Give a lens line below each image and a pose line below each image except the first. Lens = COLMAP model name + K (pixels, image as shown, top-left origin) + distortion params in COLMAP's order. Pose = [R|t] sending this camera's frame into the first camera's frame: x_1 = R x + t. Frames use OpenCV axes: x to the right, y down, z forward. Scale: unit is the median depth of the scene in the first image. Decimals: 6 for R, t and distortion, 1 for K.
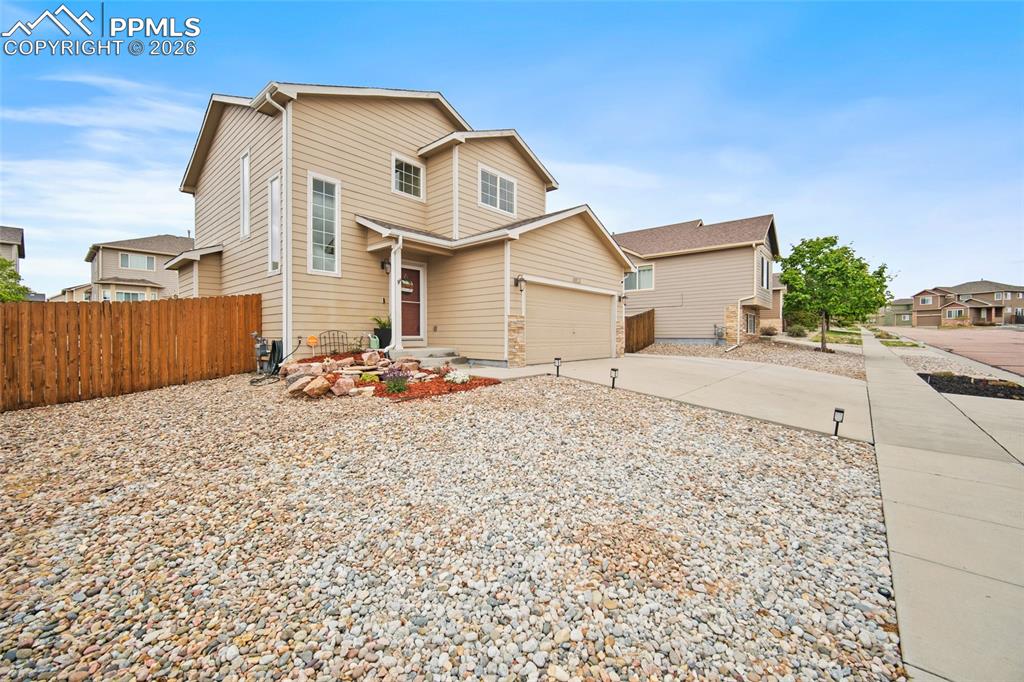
lens RADIAL K [[405.0, 0, 511.7], [0, 405.0, 336.8], [0, 0, 1]] dist [-0.006559, 0.001350]
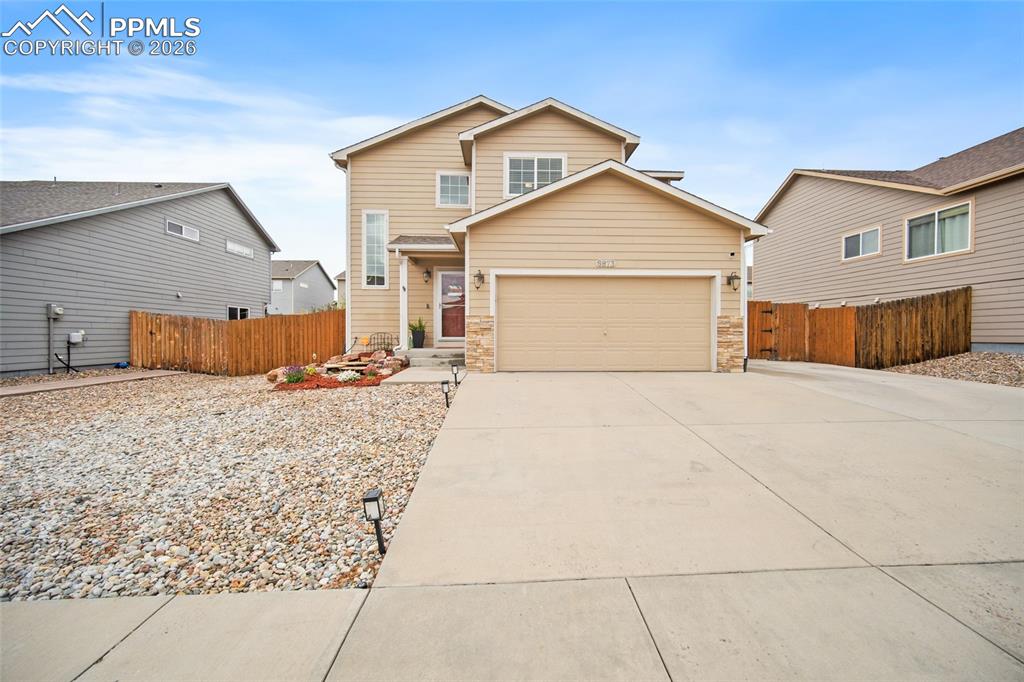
lens RADIAL K [[405.0, 0, 514.2], [0, 405.0, 337.8], [0, 0, 1]] dist [-0.006559, 0.001350]
pose [[0.674242, 0.007752, -0.738470, 0.619497], [-0.003228, 0.999966, 0.007550, -0.008433], [0.738504, -0.002707, 0.674244, 0.379731]]
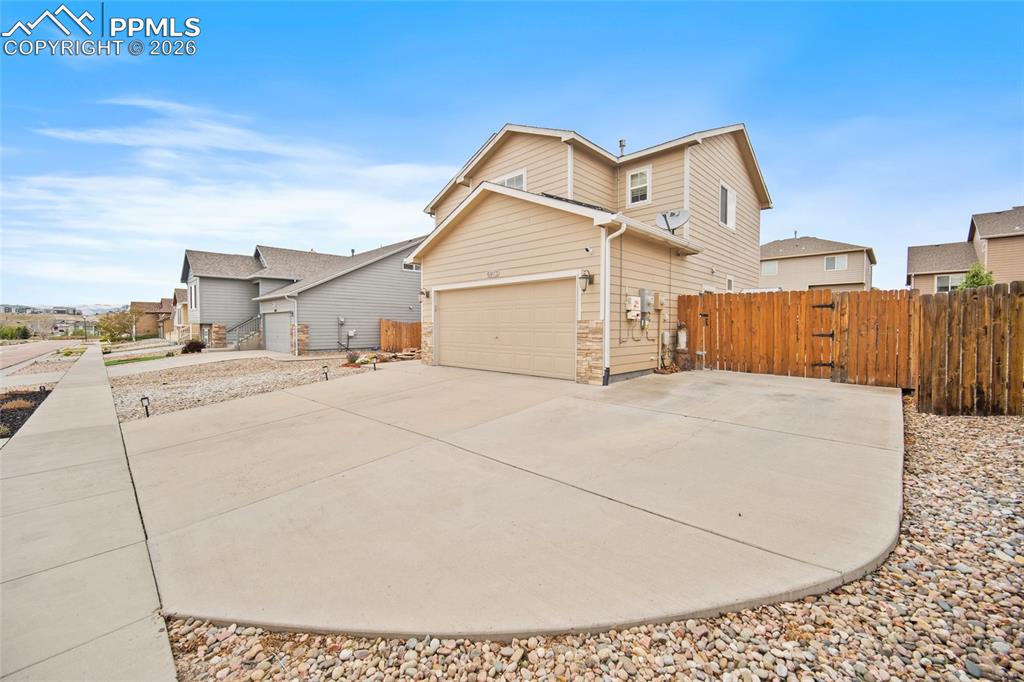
lens RADIAL K [[405.0, 0, 514.0], [0, 405.0, 336.3], [0, 0, 1]] dist [-0.006559, 0.001350]
pose [[-0.062670, 0.024304, -0.997738, 1.017705], [-0.003845, 0.999690, 0.024593, -0.034788], [0.998027, 0.005377, -0.062558, 1.130192]]
